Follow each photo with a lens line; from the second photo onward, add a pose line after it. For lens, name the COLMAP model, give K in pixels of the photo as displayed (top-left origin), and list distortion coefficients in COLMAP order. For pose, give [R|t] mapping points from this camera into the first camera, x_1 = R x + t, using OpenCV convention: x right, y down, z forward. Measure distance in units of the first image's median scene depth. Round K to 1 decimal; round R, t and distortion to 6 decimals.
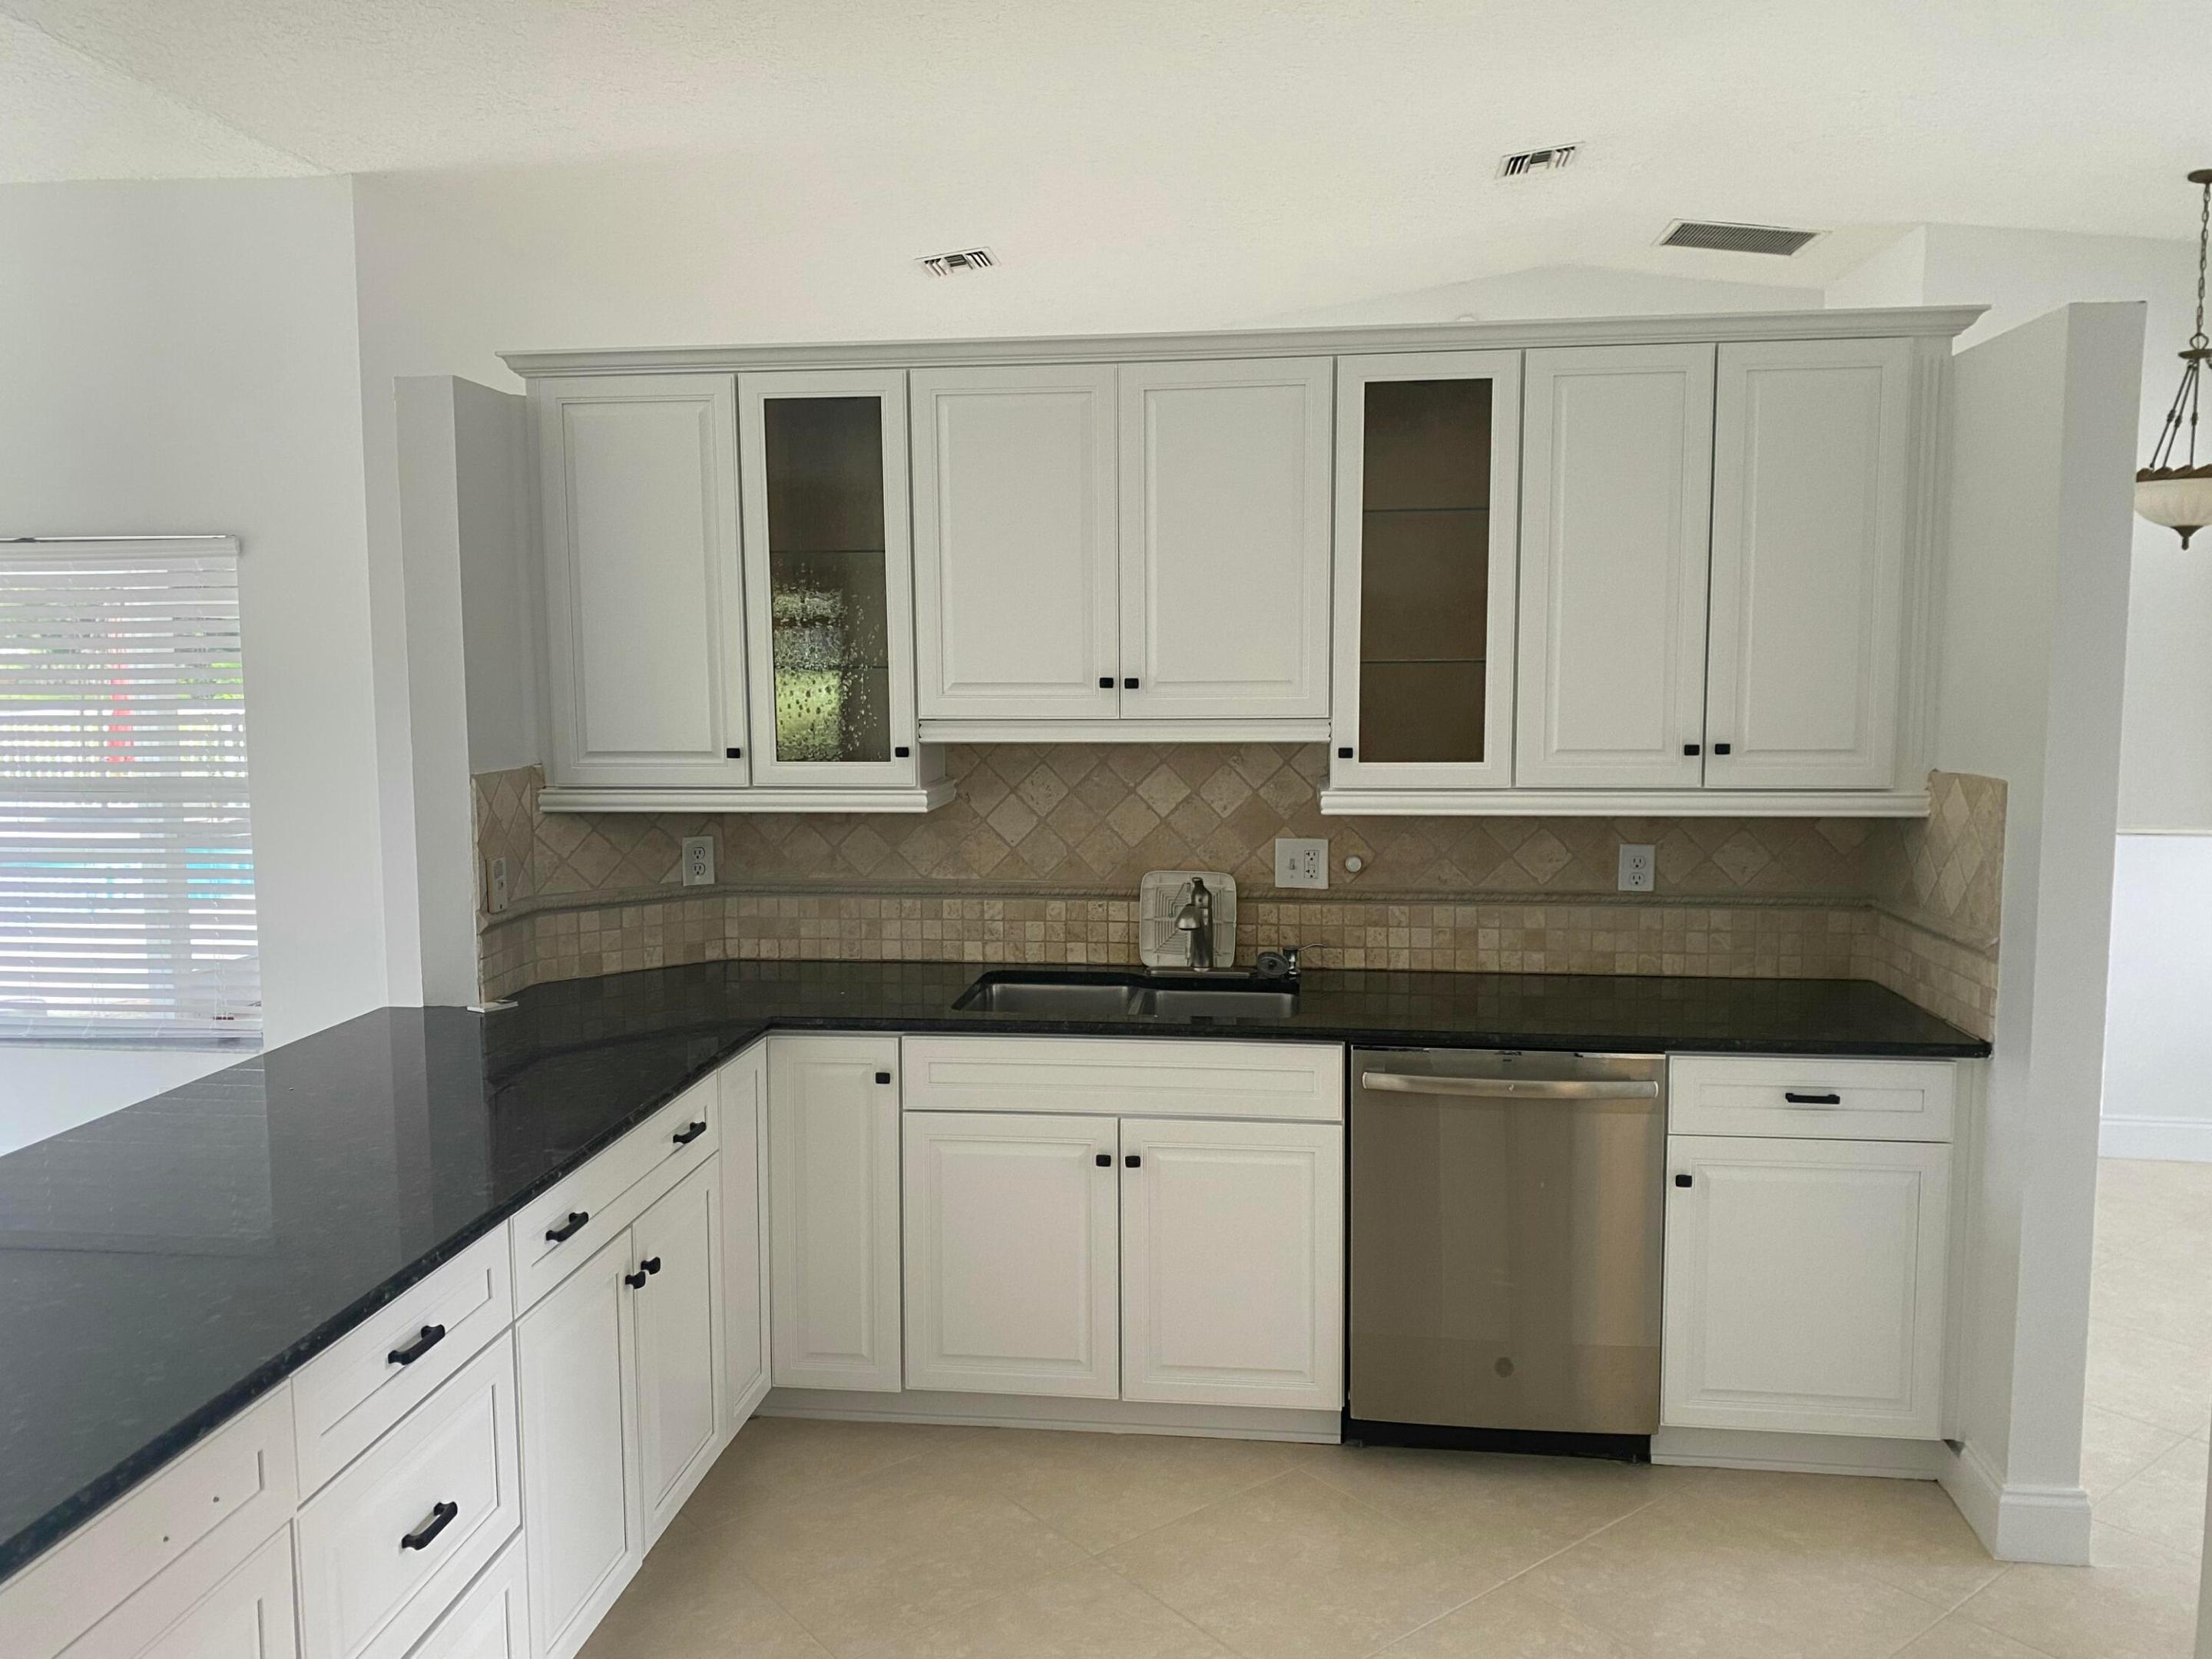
lens RADIAL K [[1684.0, 0, 1085.0], [0, 1684.0, 832.2], [0, 0, 1]] dist [0.172356, -0.334833]
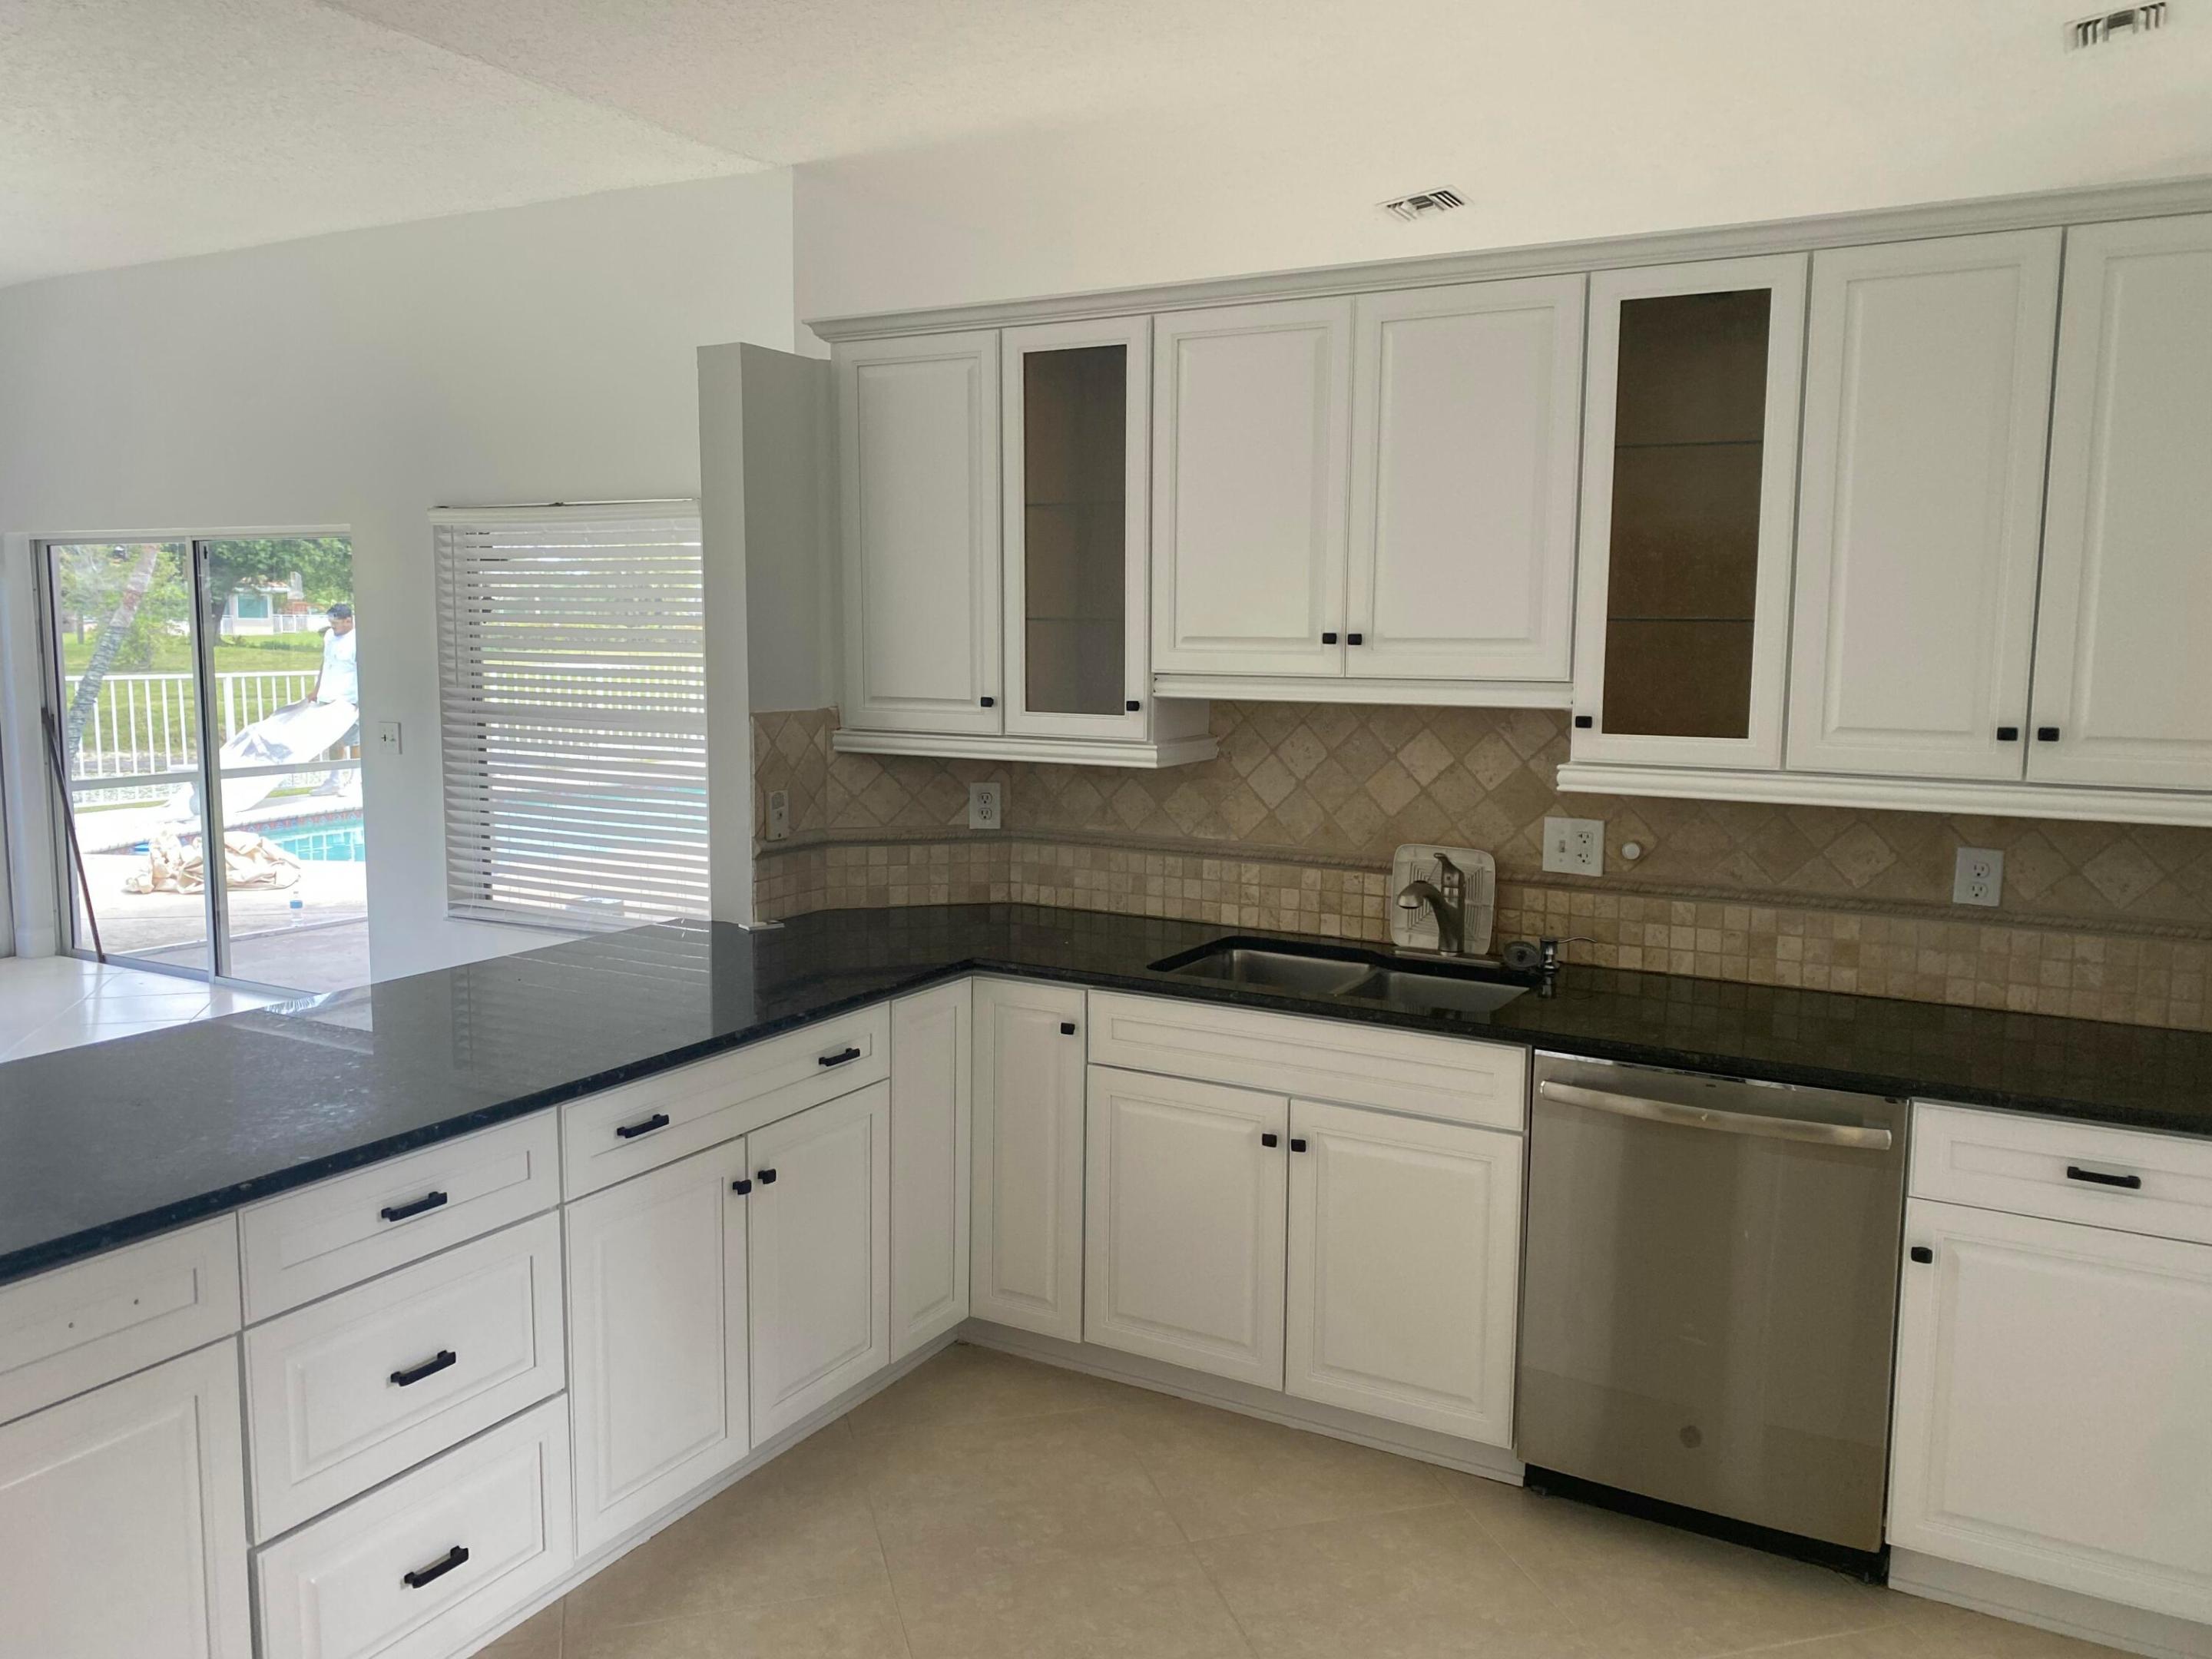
lens RADIAL K [[1683.1, 0, 1106.0], [0, 1683.1, 829.5], [0, 0, 1]] dist [0.111811, -0.112217]
pose [[0.926787, 0.061897, -0.370453, 0.241855], [-0.055226, 0.998064, 0.028598, -0.002357], [0.371506, -0.006046, 0.928411, 0.077153]]
